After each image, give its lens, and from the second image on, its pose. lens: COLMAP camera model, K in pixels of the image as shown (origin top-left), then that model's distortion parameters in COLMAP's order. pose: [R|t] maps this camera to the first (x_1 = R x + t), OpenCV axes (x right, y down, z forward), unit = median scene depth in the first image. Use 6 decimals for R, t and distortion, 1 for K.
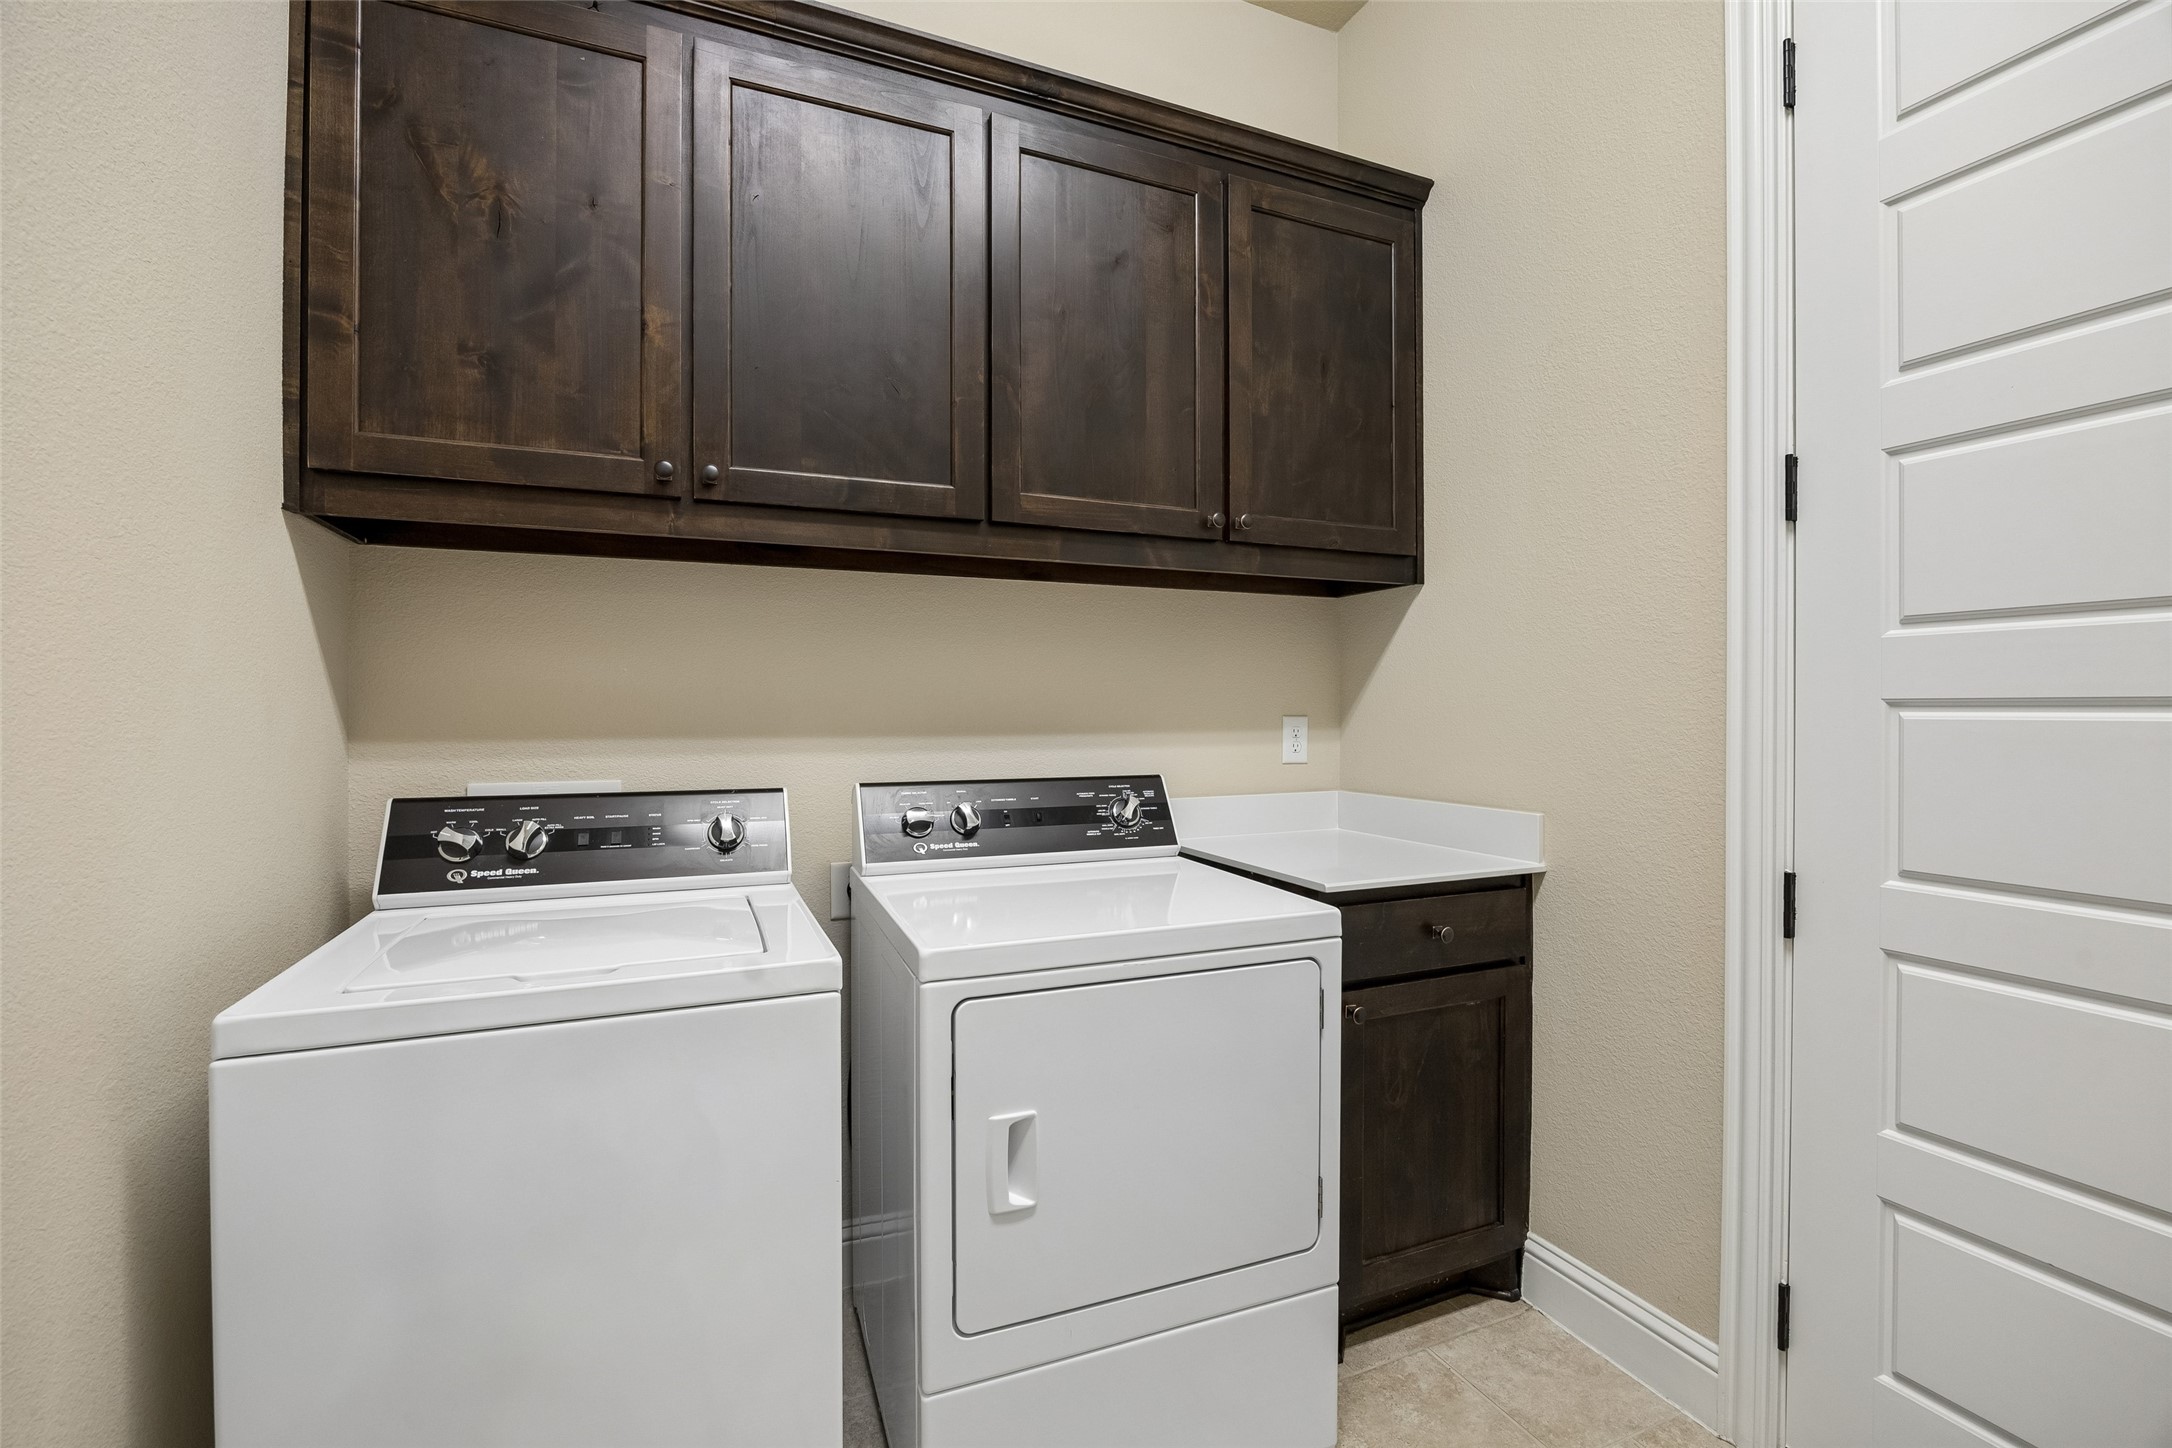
lens RADIAL K [[932.0, 0, 1077.5], [0, 932.0, 713.5], [0, 0, 1]] dist [-0.014309, -0.000303]
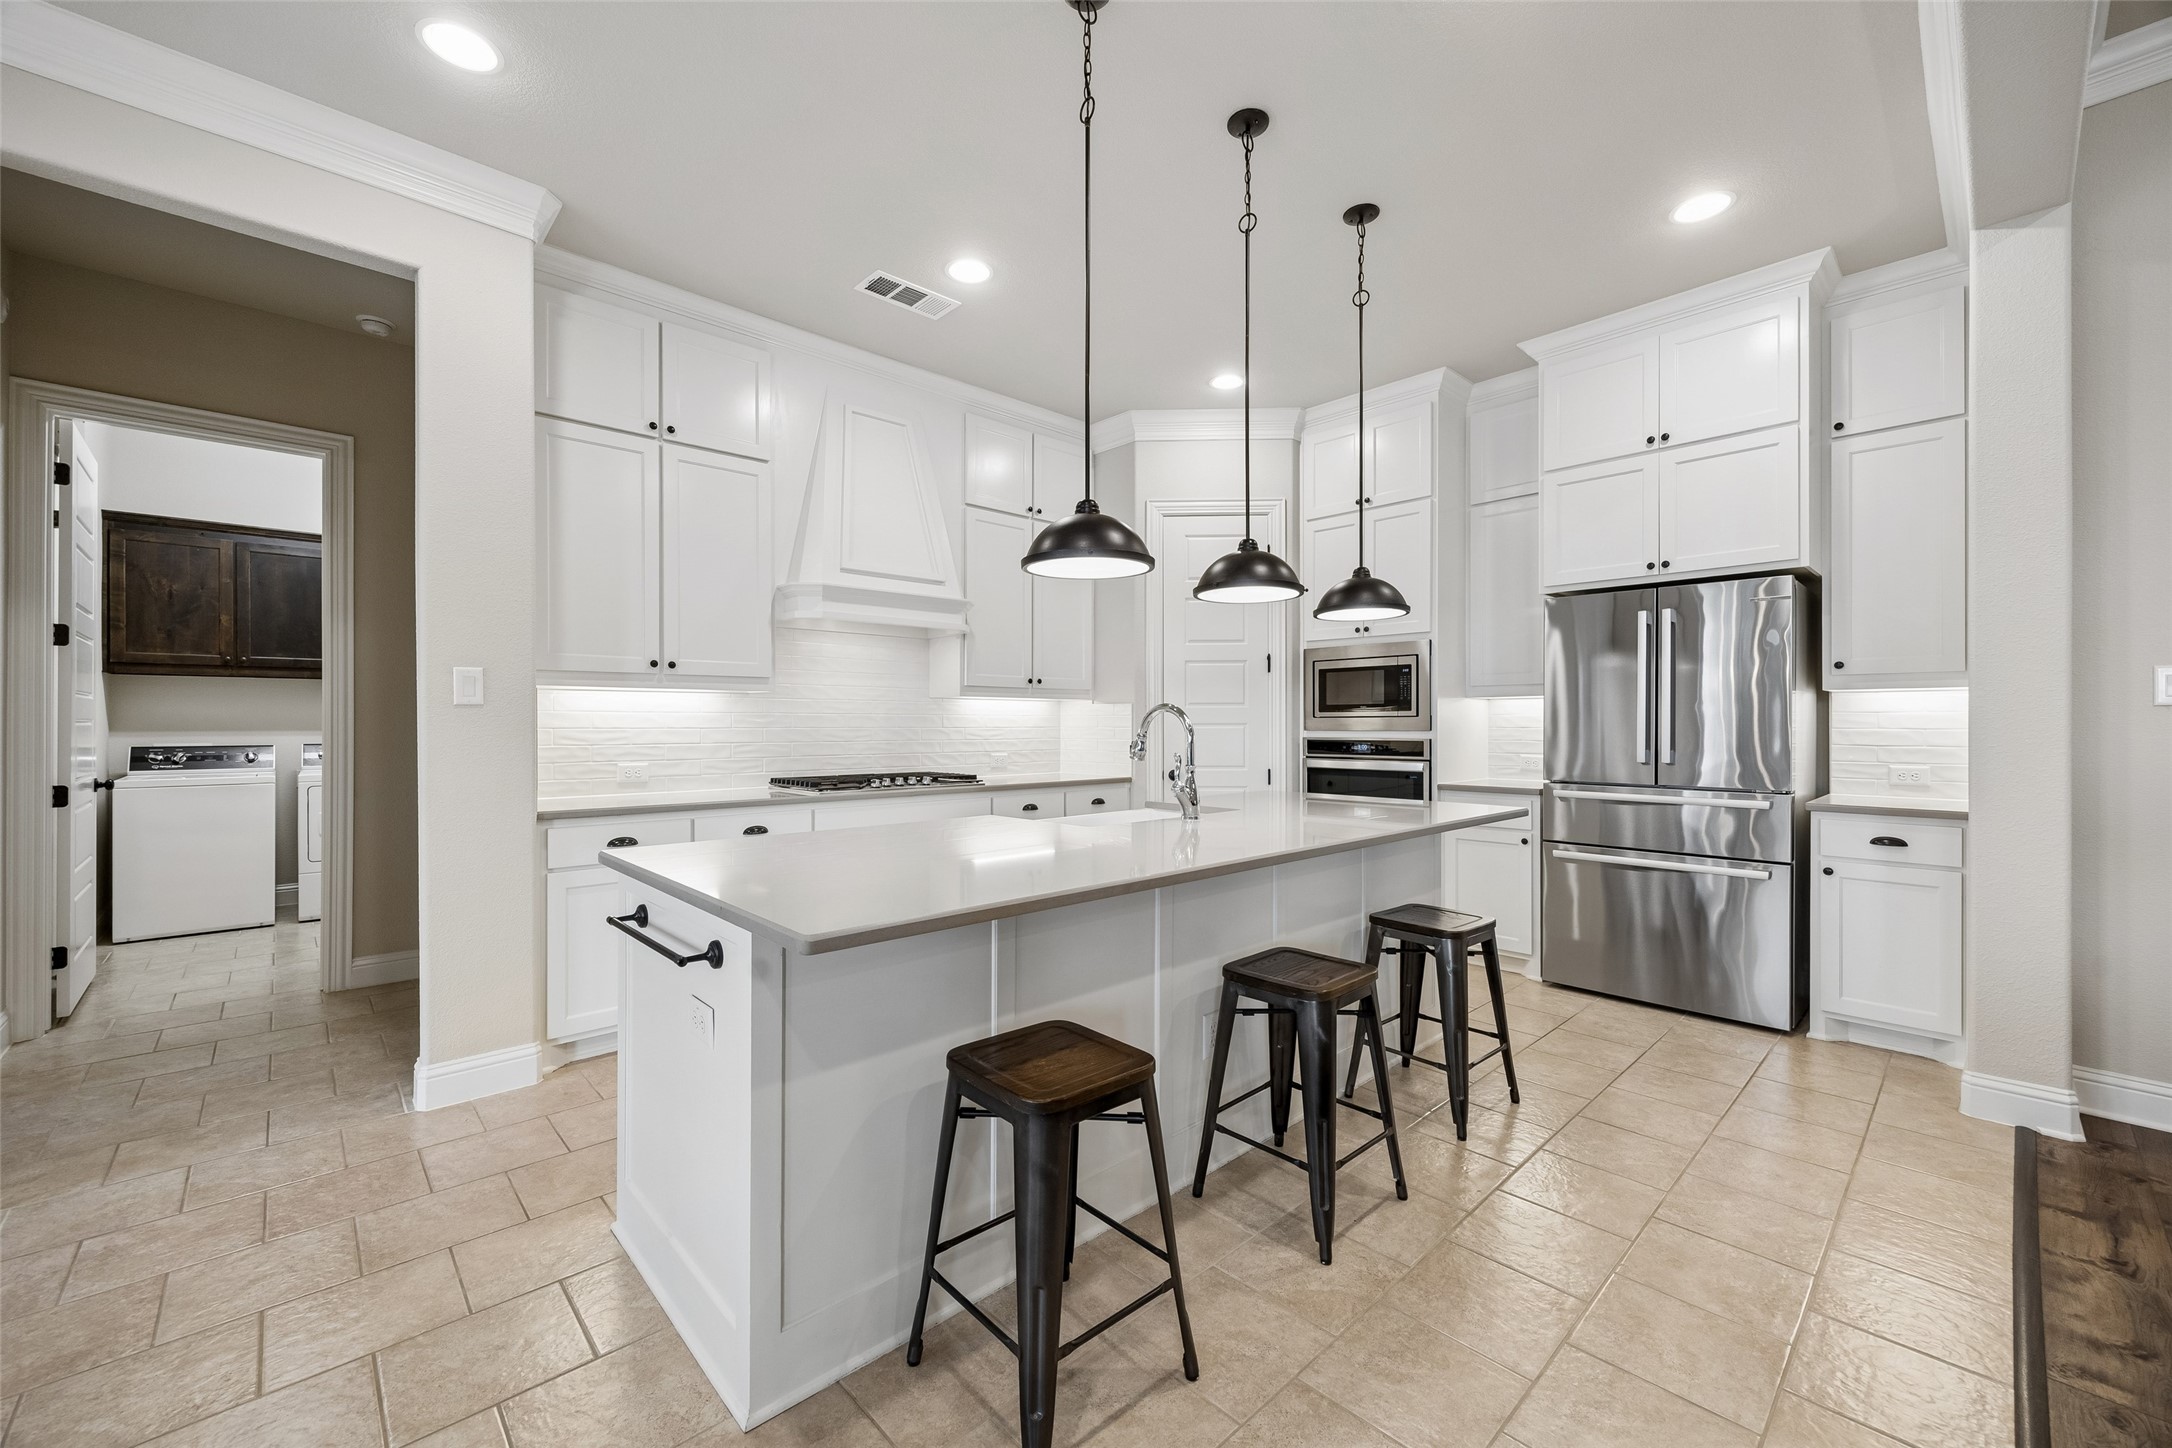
lens RADIAL K [[859.2, 0, 1081.4], [0, 859.2, 720.2], [0, 0, 1]] dist [0.005428, -0.000374]
pose [[0.942468, -0.000226, 0.334296, 1.667610], [0.001511, 0.999992, -0.003583, 0.004436], [-0.334293, 0.003882, 0.942461, -3.497796]]
